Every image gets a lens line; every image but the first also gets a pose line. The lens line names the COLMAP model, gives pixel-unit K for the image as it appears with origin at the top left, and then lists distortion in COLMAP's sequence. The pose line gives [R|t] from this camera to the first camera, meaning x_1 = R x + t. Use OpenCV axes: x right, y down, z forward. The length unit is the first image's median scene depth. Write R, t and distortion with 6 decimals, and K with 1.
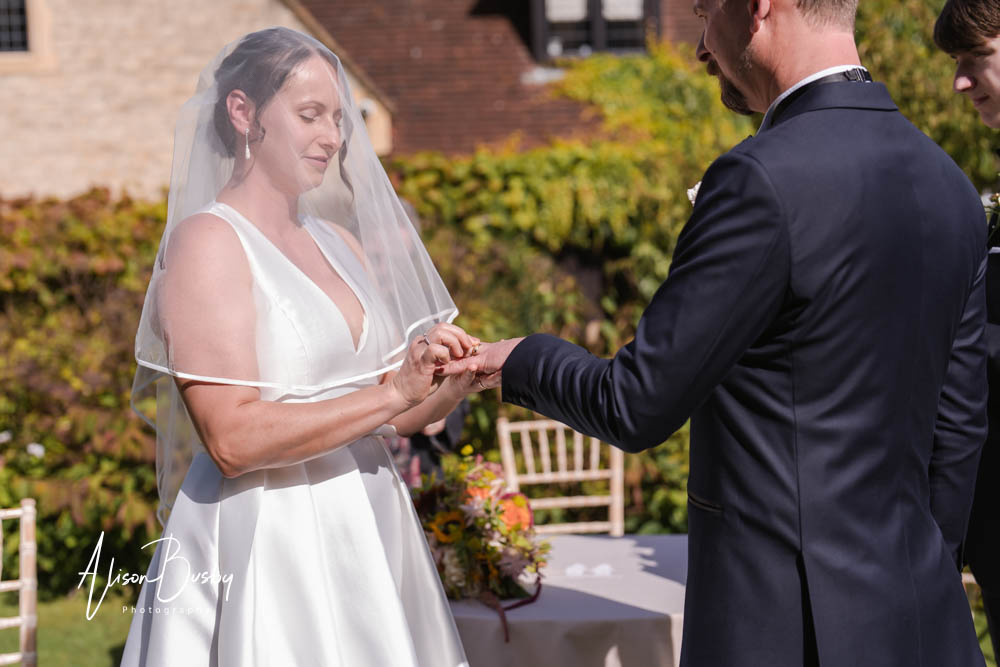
lens RADIAL K [[1310.0, 0, 500.0], [0, 1310.0, 333.5], [0, 0, 1]] dist [-0.006873, 0.044579]
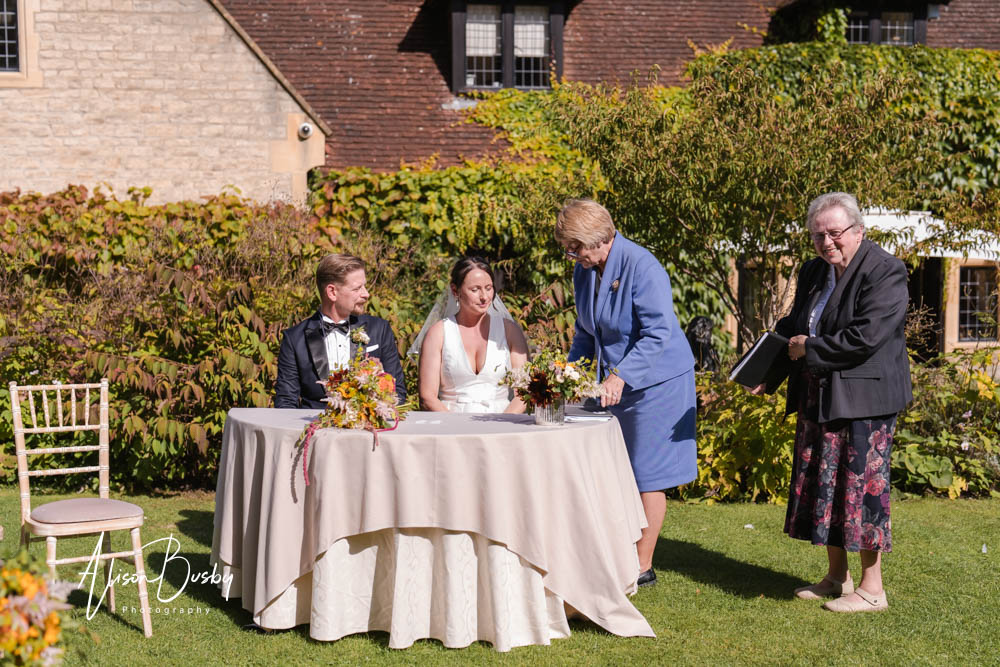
lens RADIAL K [[1310.0, 0, 500.0], [0, 1310.0, 333.5], [0, 0, 1]] dist [-0.006873, 0.044579]
pose [[0.998313, 0.028062, 0.050835, 0.016697], [-0.027716, 0.999588, -0.007511, 0.016870], [-0.051025, 0.006089, 0.998679, -0.183186]]
